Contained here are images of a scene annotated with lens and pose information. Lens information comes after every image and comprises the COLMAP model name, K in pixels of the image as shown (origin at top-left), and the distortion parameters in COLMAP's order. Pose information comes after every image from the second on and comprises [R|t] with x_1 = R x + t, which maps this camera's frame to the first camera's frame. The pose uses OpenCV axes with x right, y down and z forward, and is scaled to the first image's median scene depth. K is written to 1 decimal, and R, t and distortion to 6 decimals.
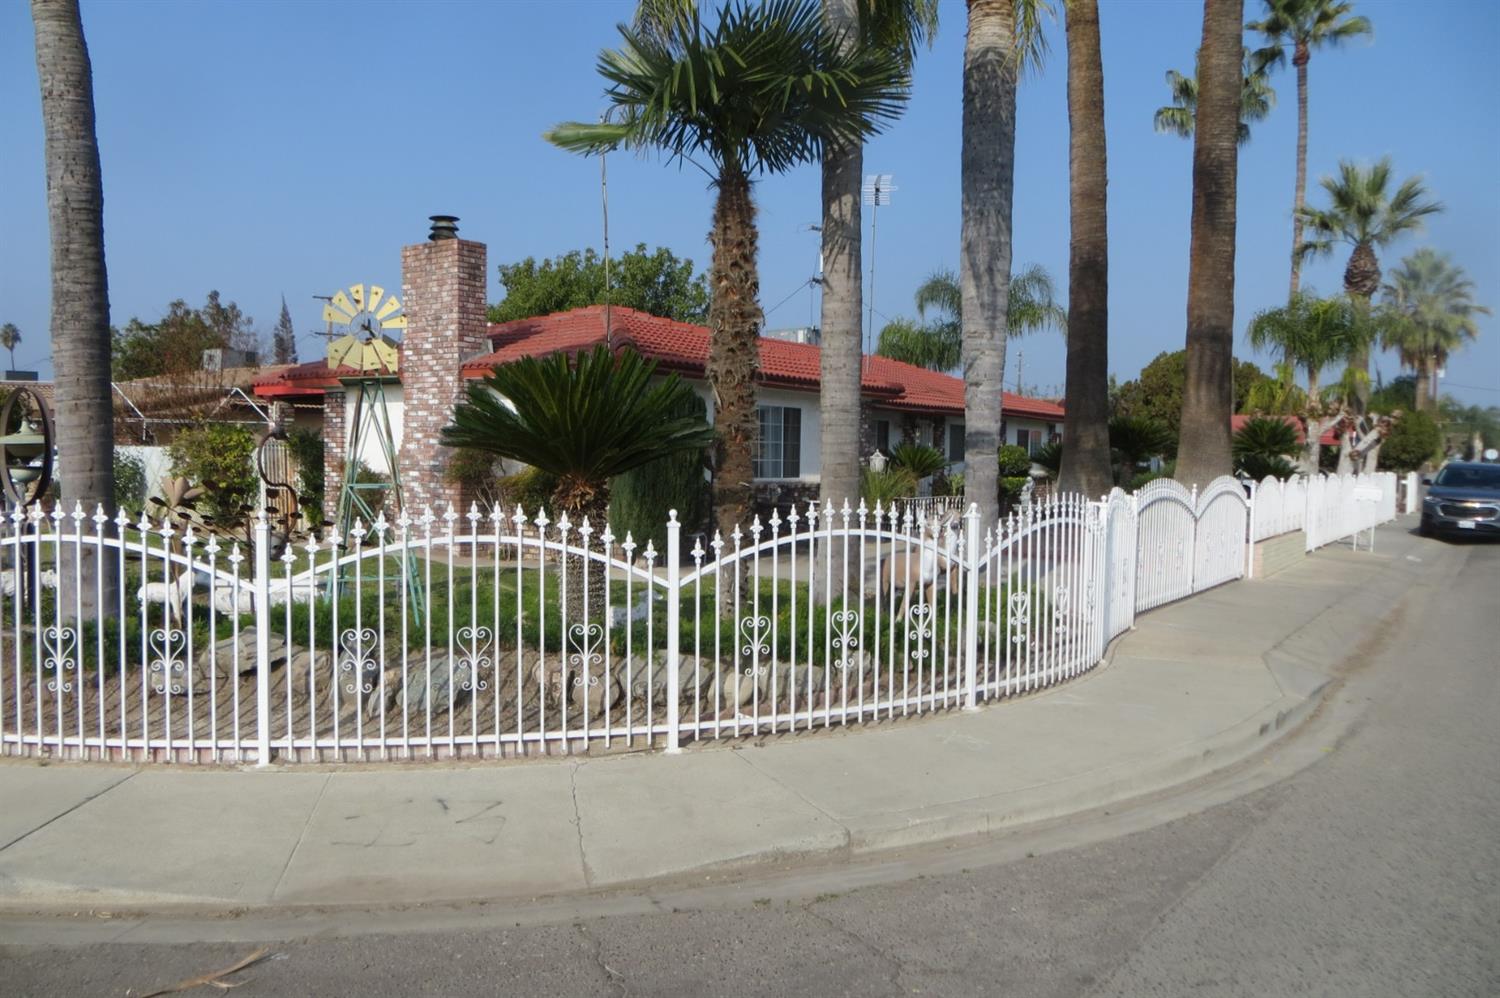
lens RADIAL K [[1124.2, 0, 745.1], [0, 1124.2, 513.2], [0, 0, 1]] dist [-0.018870, 0.000003]
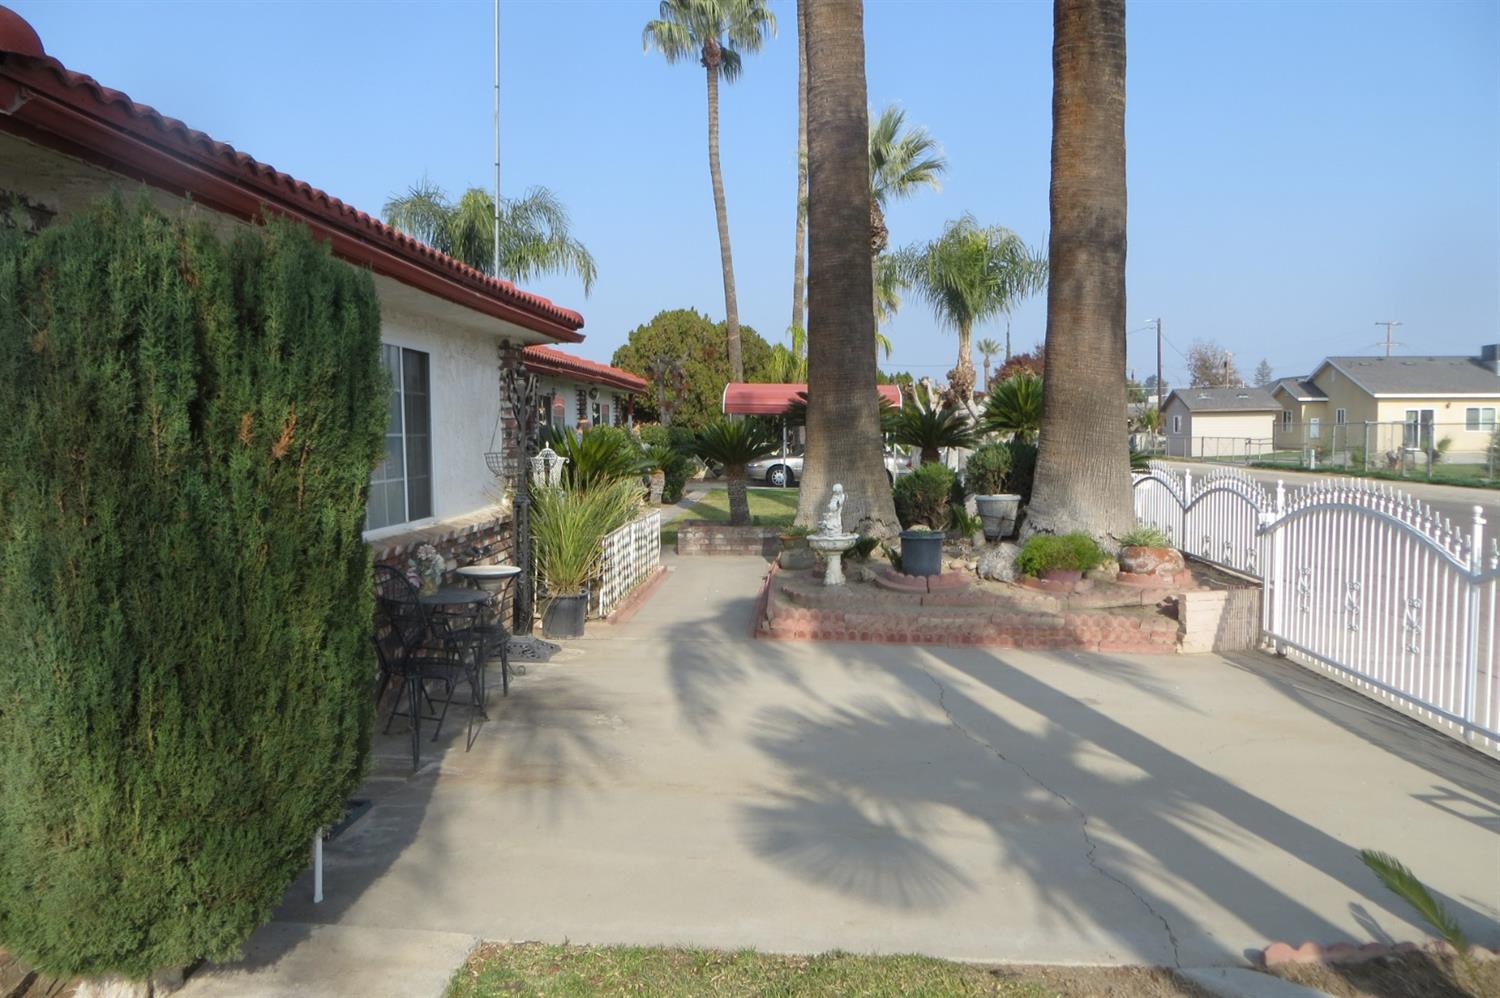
lens RADIAL K [[1124.2, 0, 745.7], [0, 1124.2, 505.5], [0, 0, 1]] dist [-0.018870, 0.000003]
pose [[0.853647, -0.058023, 0.517609, -0.076240], [0.050633, 0.998313, 0.028404, -0.047315], [-0.518384, 0.001961, 0.855146, 0.665300]]
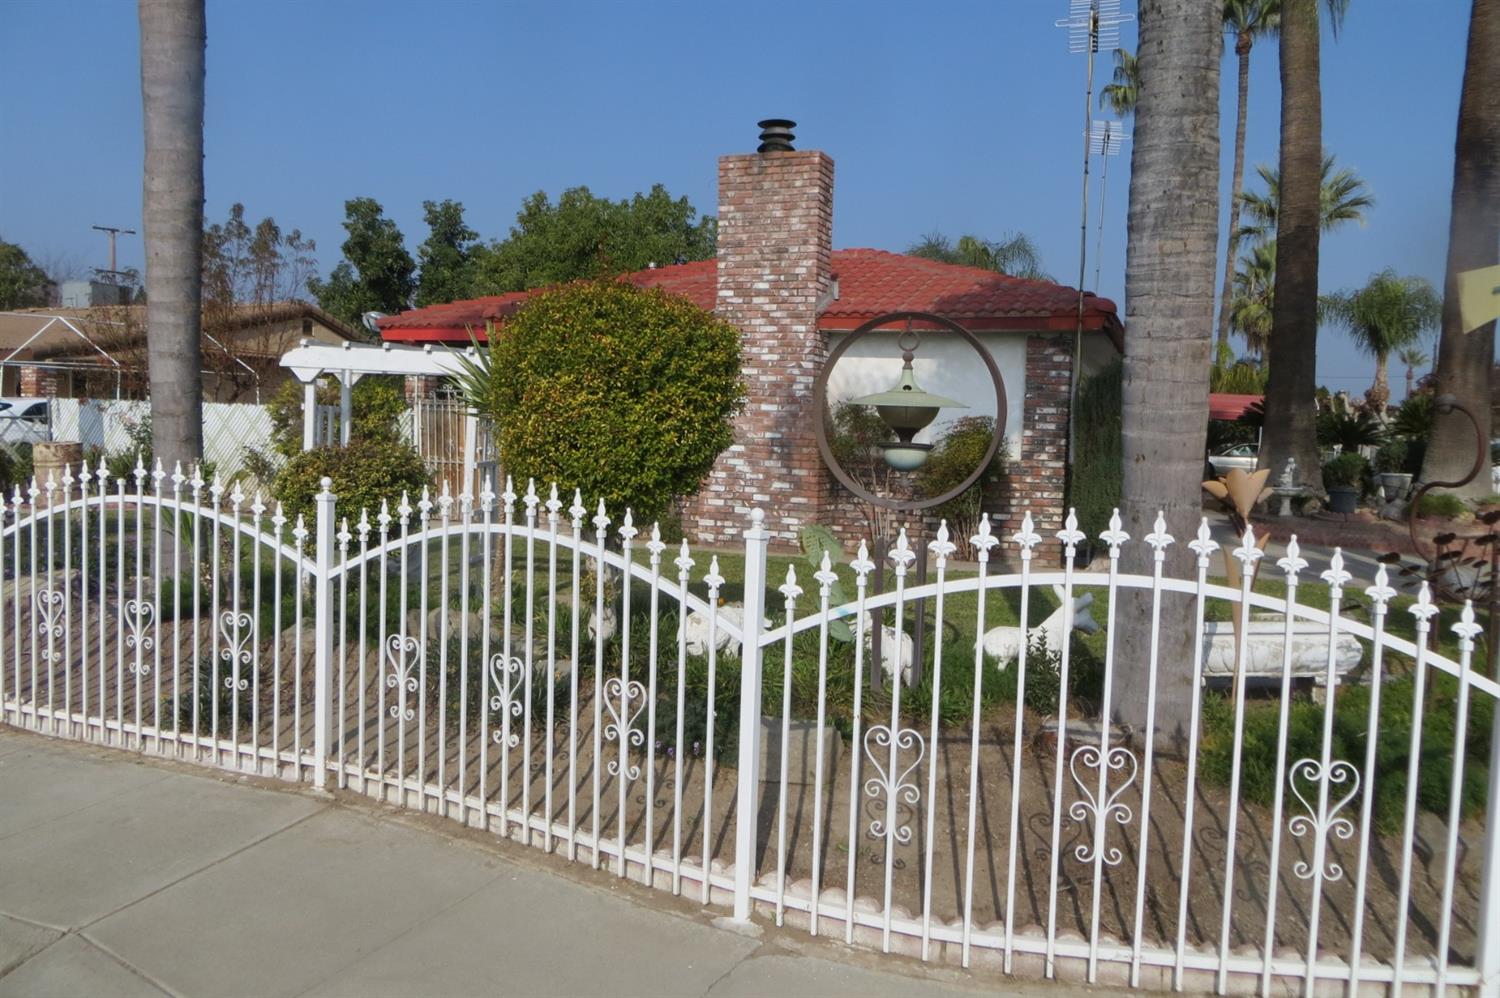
lens RADIAL K [[1124.2, 0, 748.6], [0, 1124.2, 491.5], [0, 0, 1]] dist [-0.018870, 0.000003]
pose [[0.974548, 0.004782, 0.224126, -0.464461], [-0.007572, 0.999904, 0.011593, -0.014283], [-0.224049, -0.012995, 0.974491, 0.234244]]
